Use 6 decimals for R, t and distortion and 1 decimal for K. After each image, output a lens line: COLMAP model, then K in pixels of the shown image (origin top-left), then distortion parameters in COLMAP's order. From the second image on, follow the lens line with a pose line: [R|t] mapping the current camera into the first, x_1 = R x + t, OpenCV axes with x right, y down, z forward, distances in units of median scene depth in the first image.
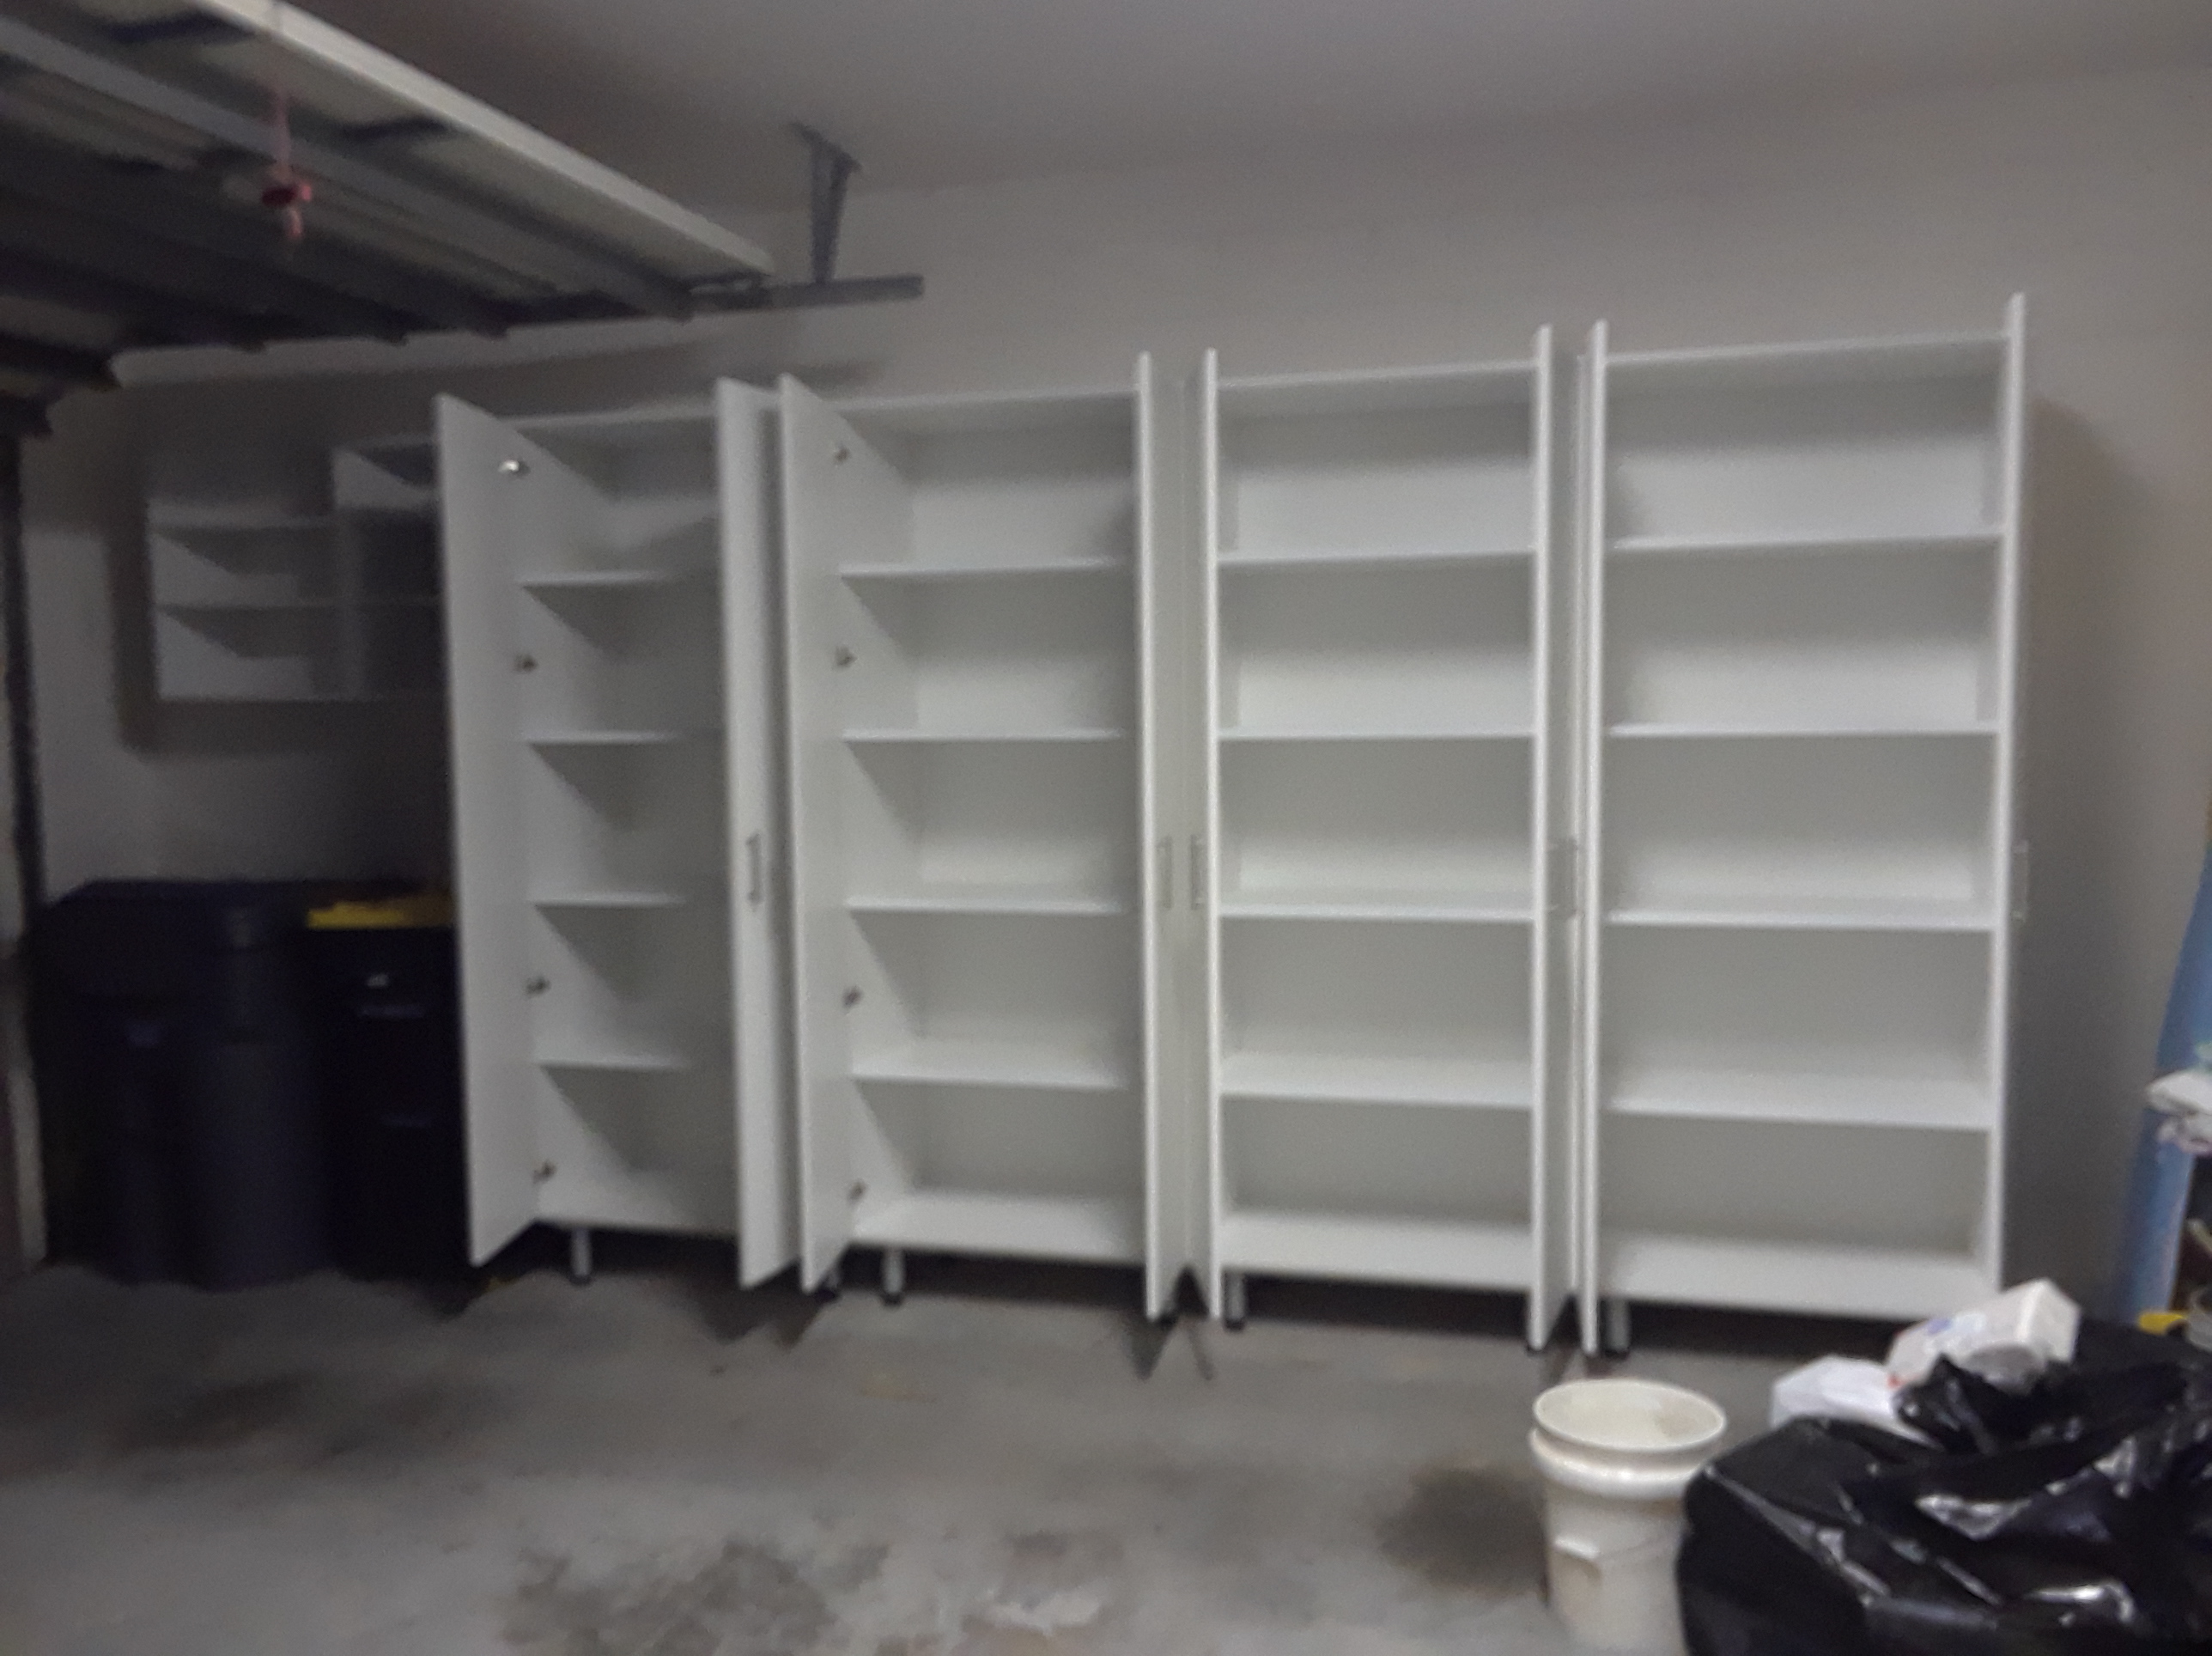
lens RADIAL K [[1918.0, 0, 1106.0], [0, 1918.0, 828.0], [0, 0, 1]] dist [0.008118, 0.001811]
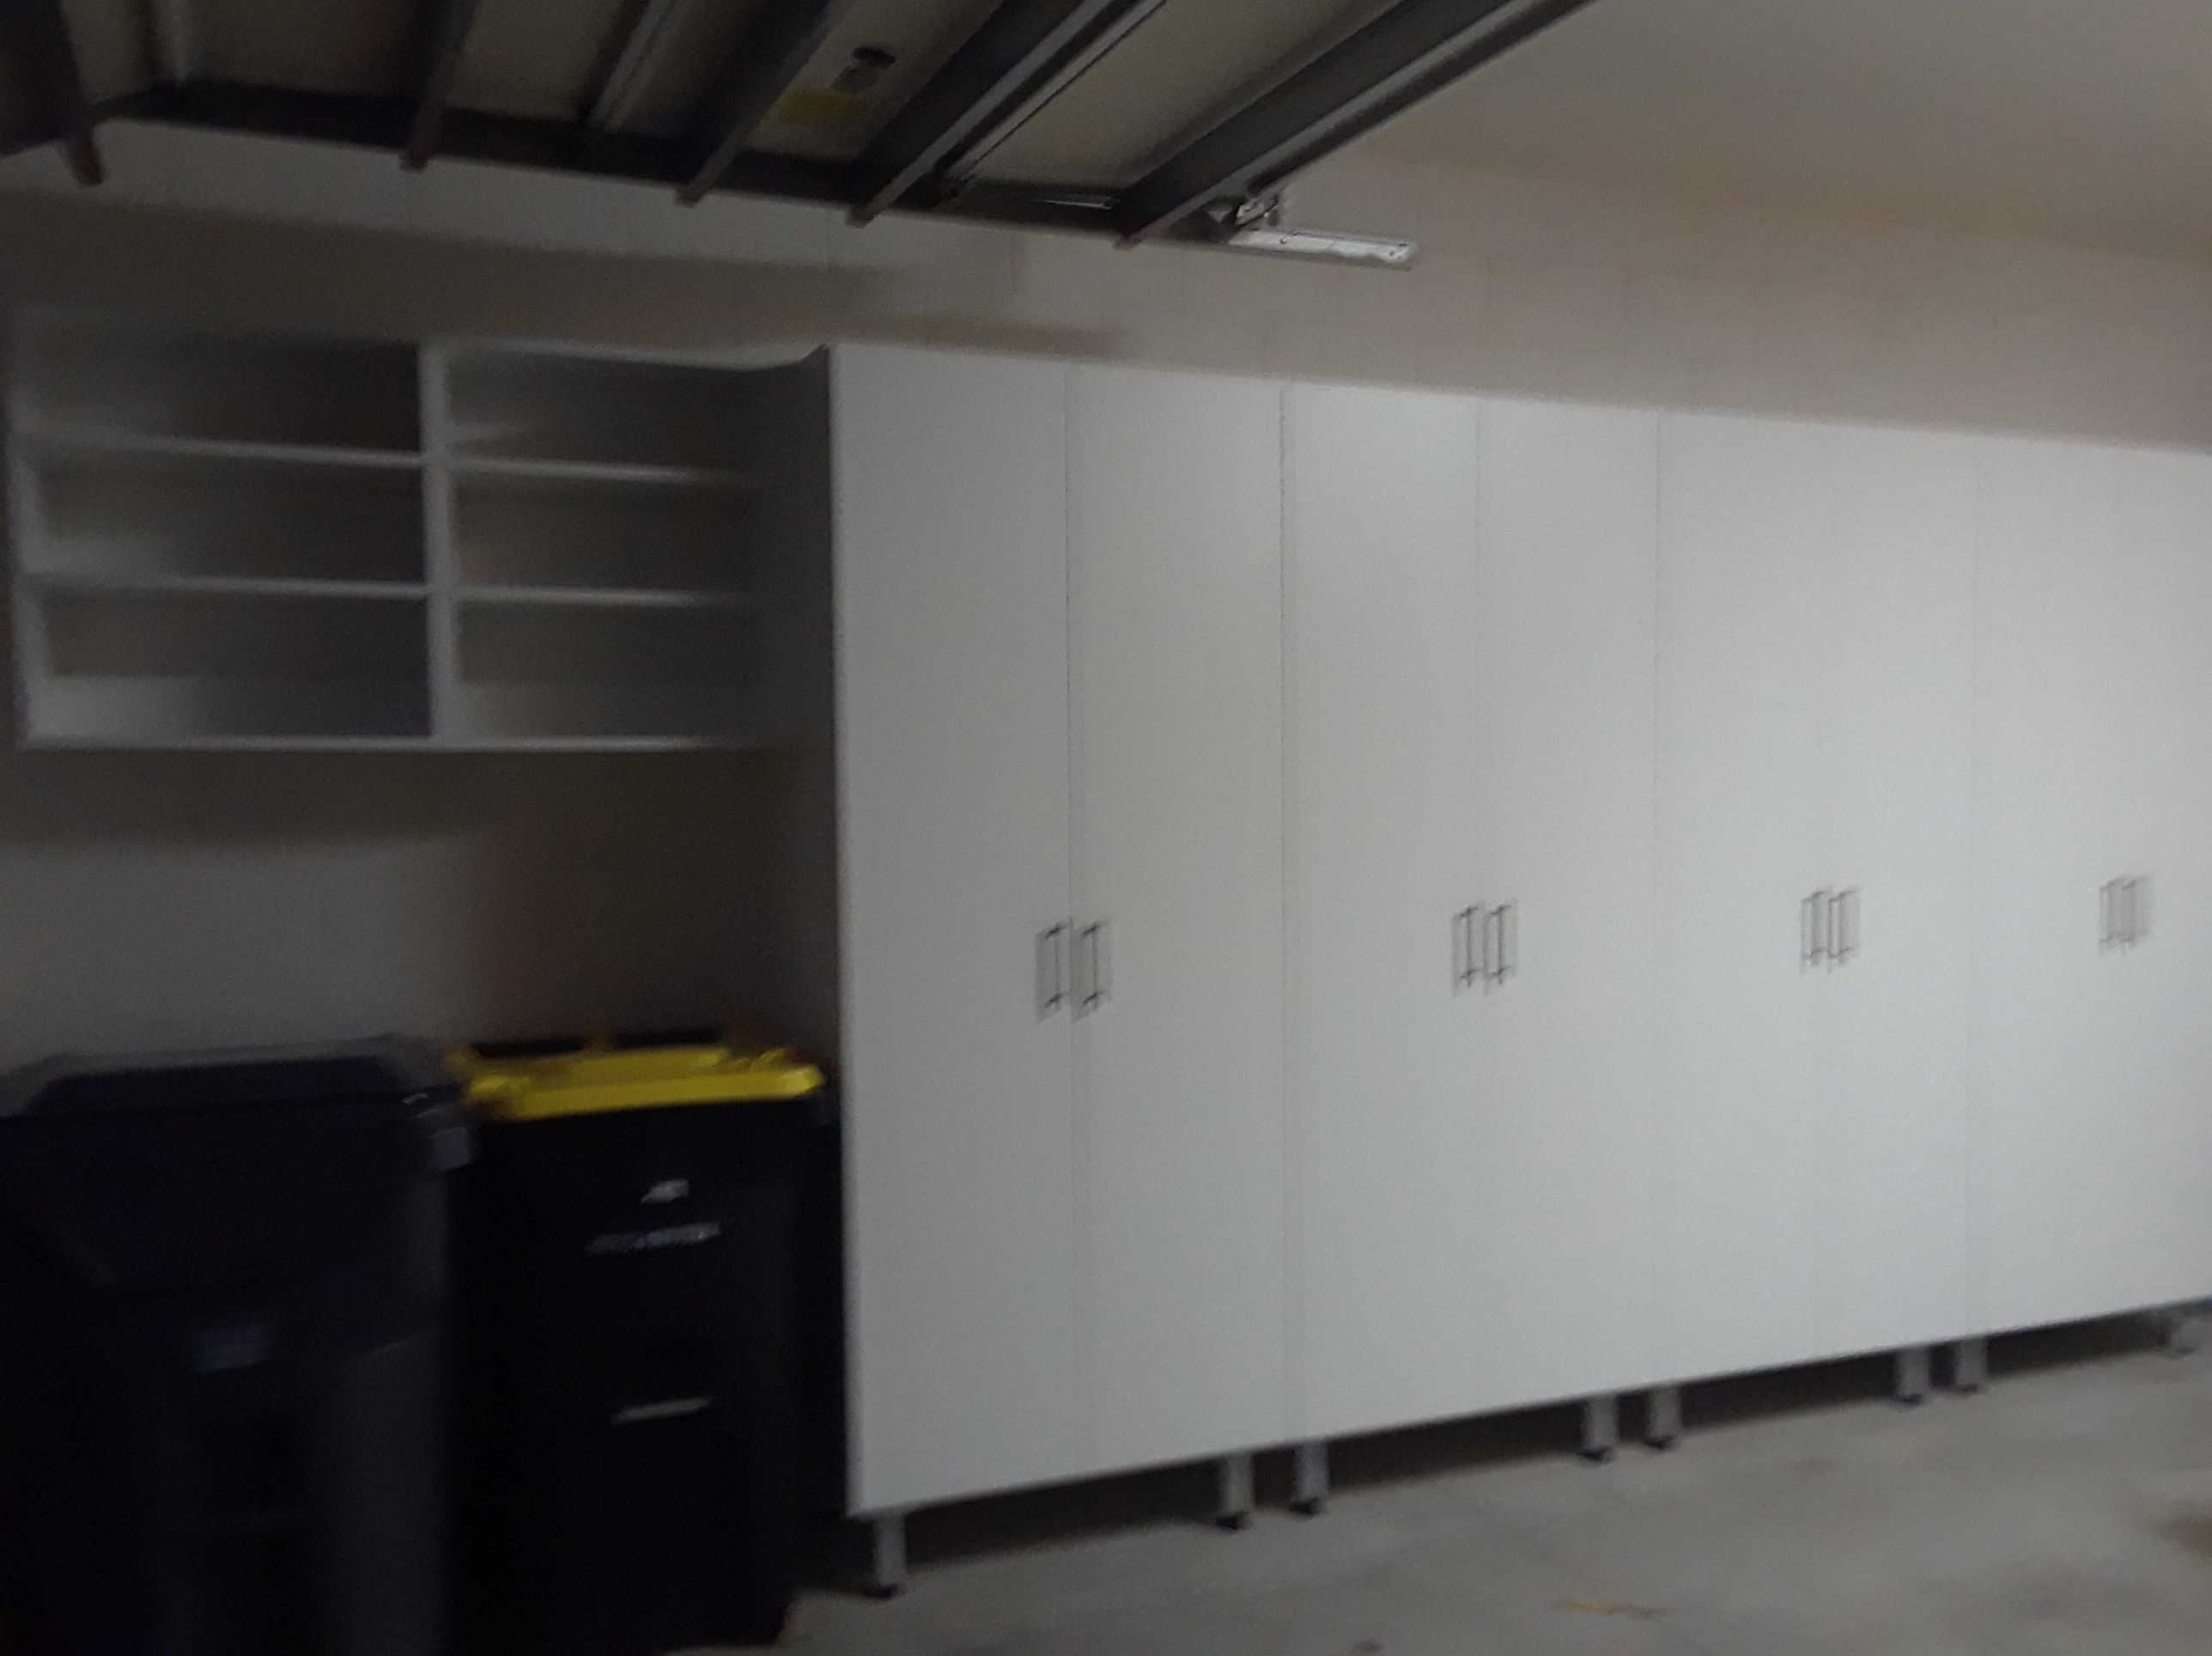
lens RADIAL K [[1918.0, 0, 1106.0], [0, 1918.0, 828.0], [0, 0, 1]] dist [0.008118, 0.001811]
pose [[0.780623, -0.011667, 0.624893, -1.093196], [0.040236, 0.998690, -0.031617, -0.021332], [-0.623705, 0.049824, 0.780070, 0.685194]]
